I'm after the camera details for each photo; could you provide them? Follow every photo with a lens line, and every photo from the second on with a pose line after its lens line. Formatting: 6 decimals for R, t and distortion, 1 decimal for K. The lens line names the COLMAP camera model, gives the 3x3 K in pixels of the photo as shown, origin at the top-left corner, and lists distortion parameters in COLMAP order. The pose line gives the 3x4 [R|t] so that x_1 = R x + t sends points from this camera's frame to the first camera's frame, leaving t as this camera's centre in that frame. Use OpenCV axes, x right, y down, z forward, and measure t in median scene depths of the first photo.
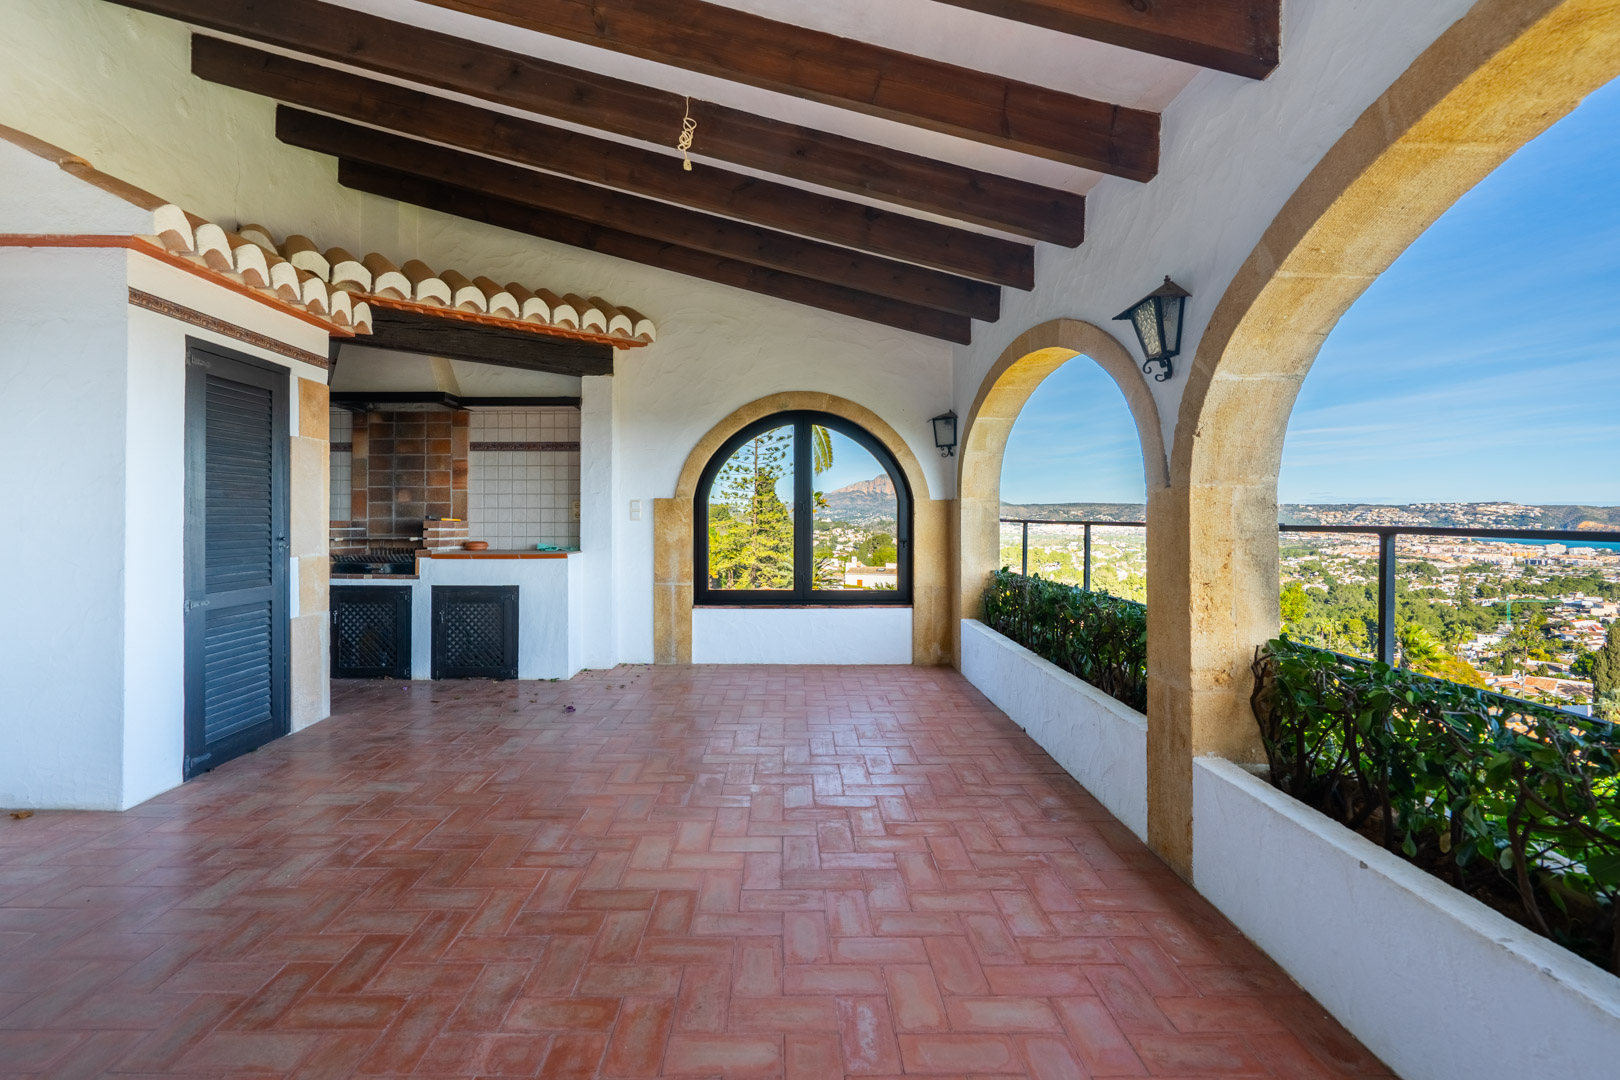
lens RADIAL K [[749.7, 0, 776.9], [0, 749.7, 516.0], [0, 0, 1]] dist [-0.010297, 0.002975]
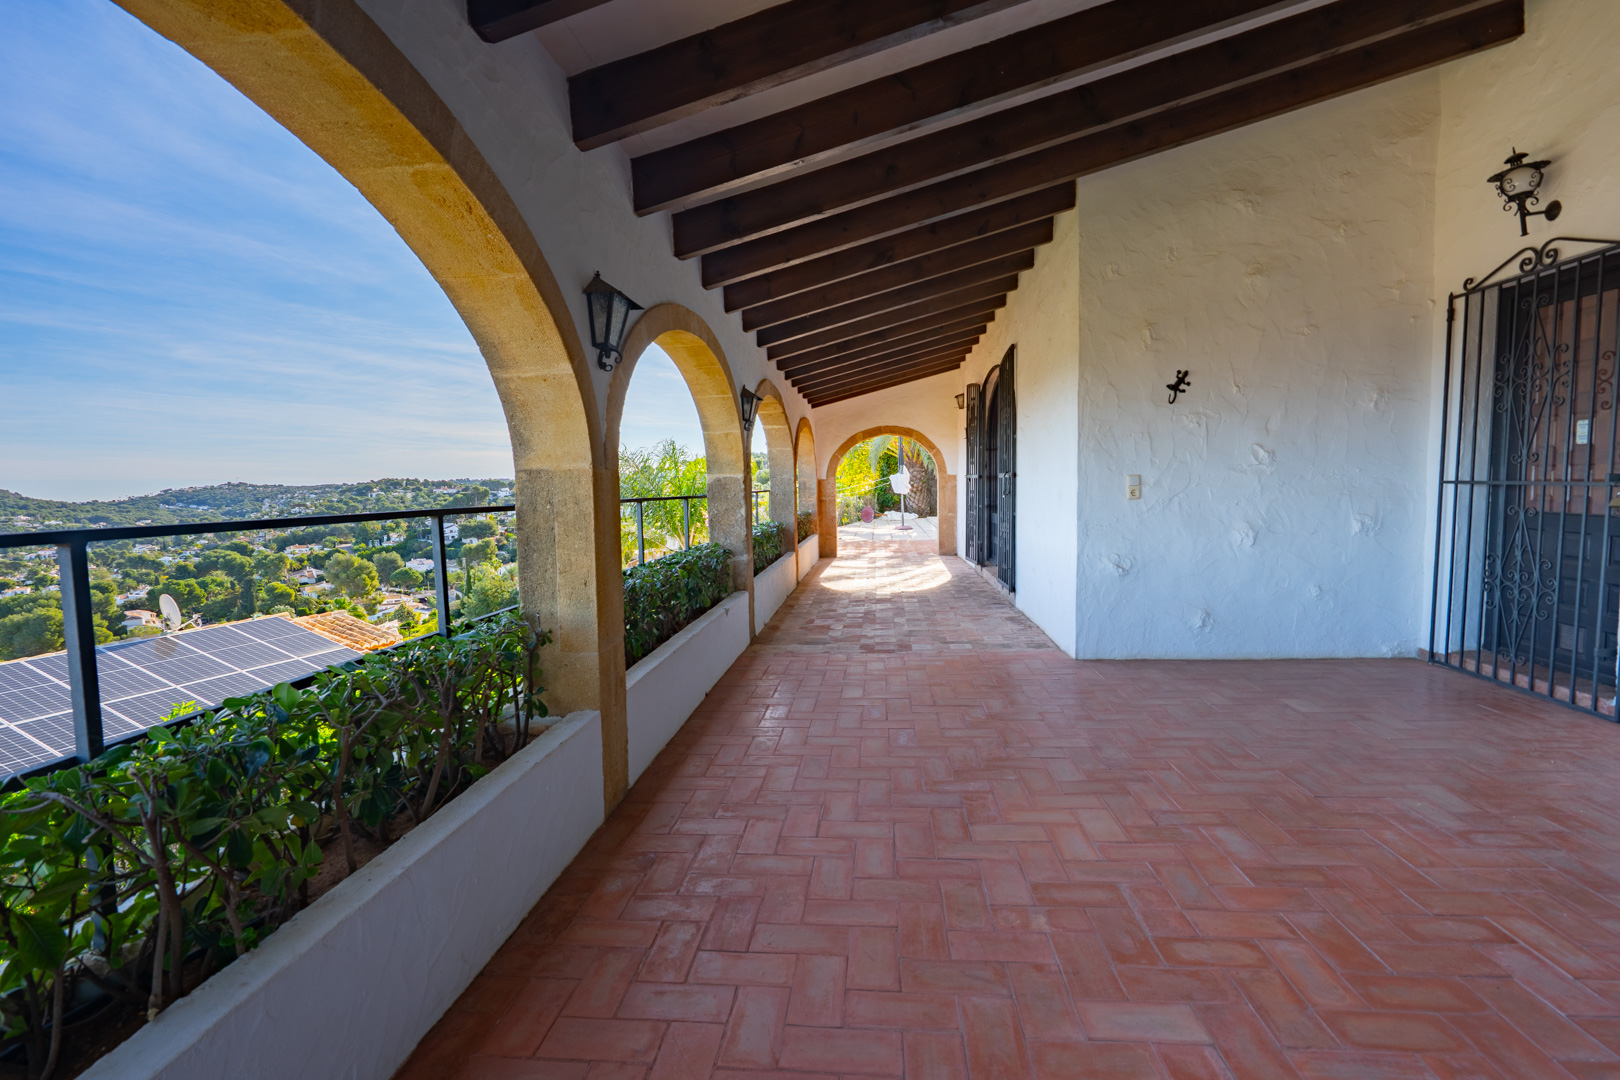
lens RADIAL K [[749.7, 0, 815.8], [0, 749.7, 536.5], [0, 0, 1]] dist [-0.010297, 0.002975]
pose [[-0.996318, 0.011784, 0.084923, 0.054947], [0.017315, 0.997755, 0.064700, -0.000841], [-0.083970, 0.065932, -0.994285, 0.899626]]
